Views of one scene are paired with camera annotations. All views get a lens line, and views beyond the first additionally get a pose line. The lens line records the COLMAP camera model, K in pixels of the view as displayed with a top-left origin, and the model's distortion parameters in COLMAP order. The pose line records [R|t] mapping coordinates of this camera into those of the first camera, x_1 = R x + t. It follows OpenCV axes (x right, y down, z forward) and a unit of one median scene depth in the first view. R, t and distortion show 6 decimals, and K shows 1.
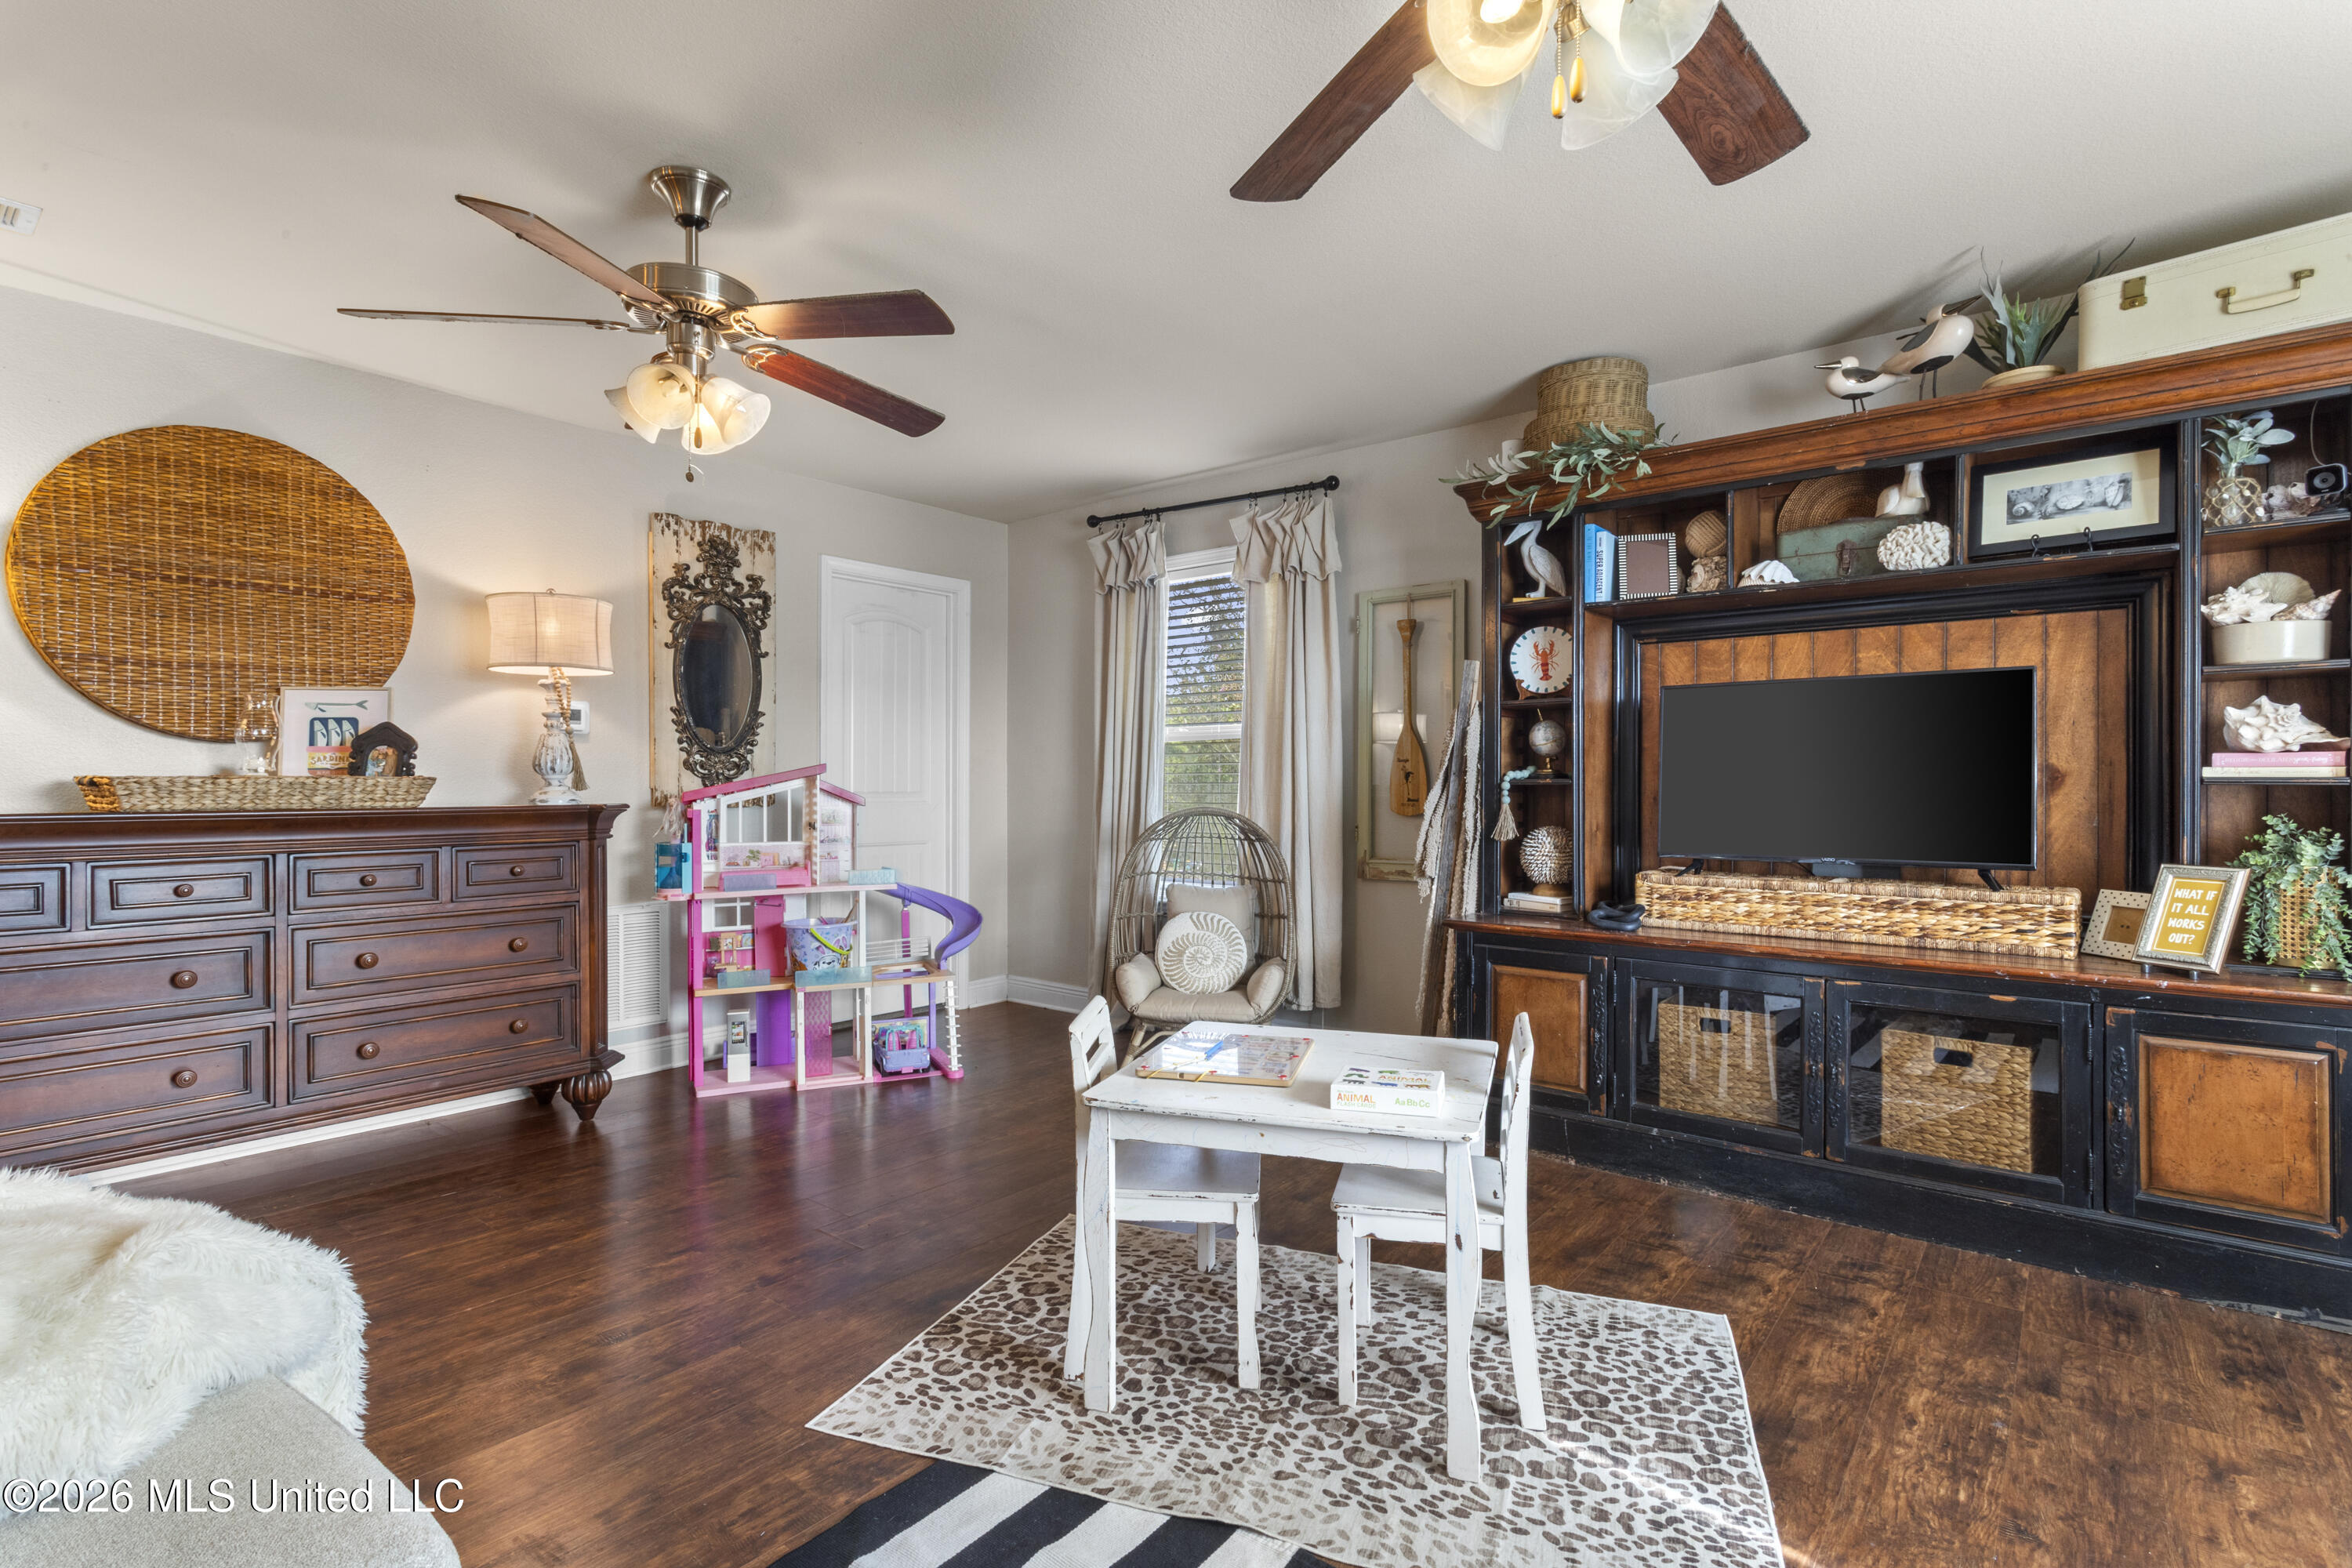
lens RADIAL K [[1120.7, 0, 1210.9], [0, 1120.7, 785.3], [0, 0, 1]] dist [0.004447, 0.001709]
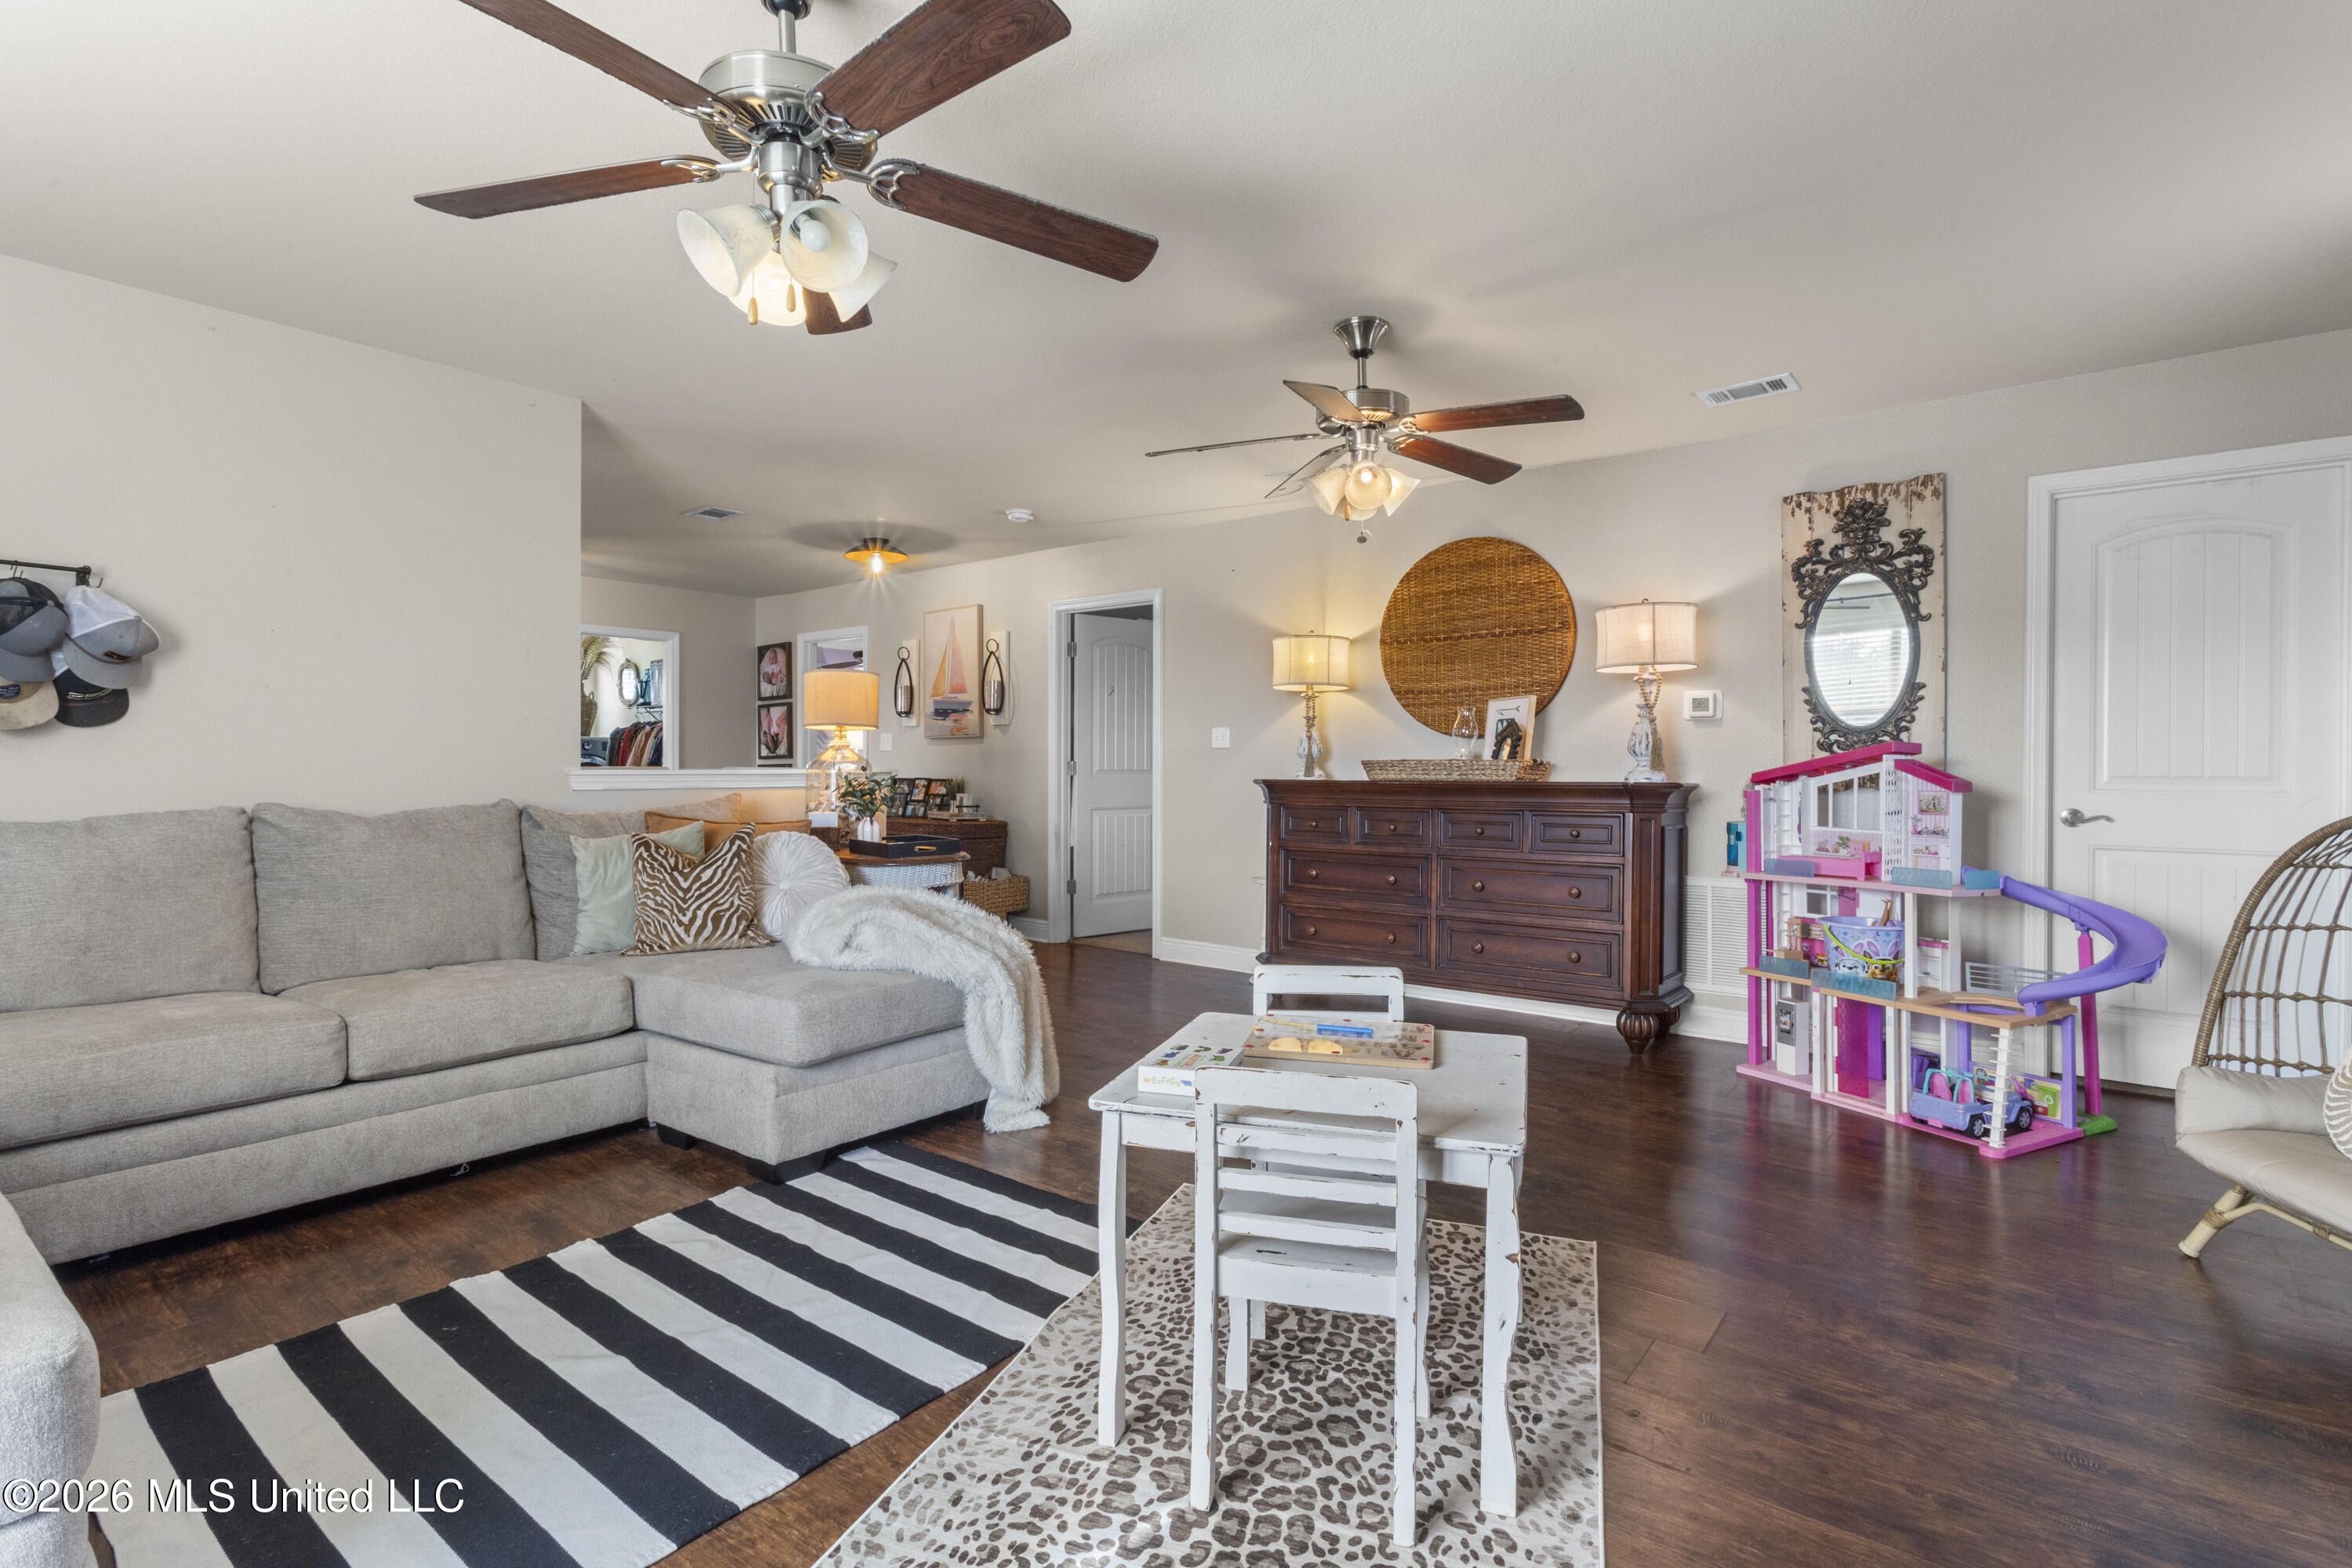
lens RADIAL K [[1120.7, 0, 1146.2], [0, 1120.7, 766.7], [0, 0, 1]] dist [0.004447, 0.001709]
pose [[-0.027471, 0.002001, -0.999621, 0.596317], [-0.004578, 0.999987, 0.002127, 0.000972], [0.999612, 0.004635, -0.027462, 0.506098]]
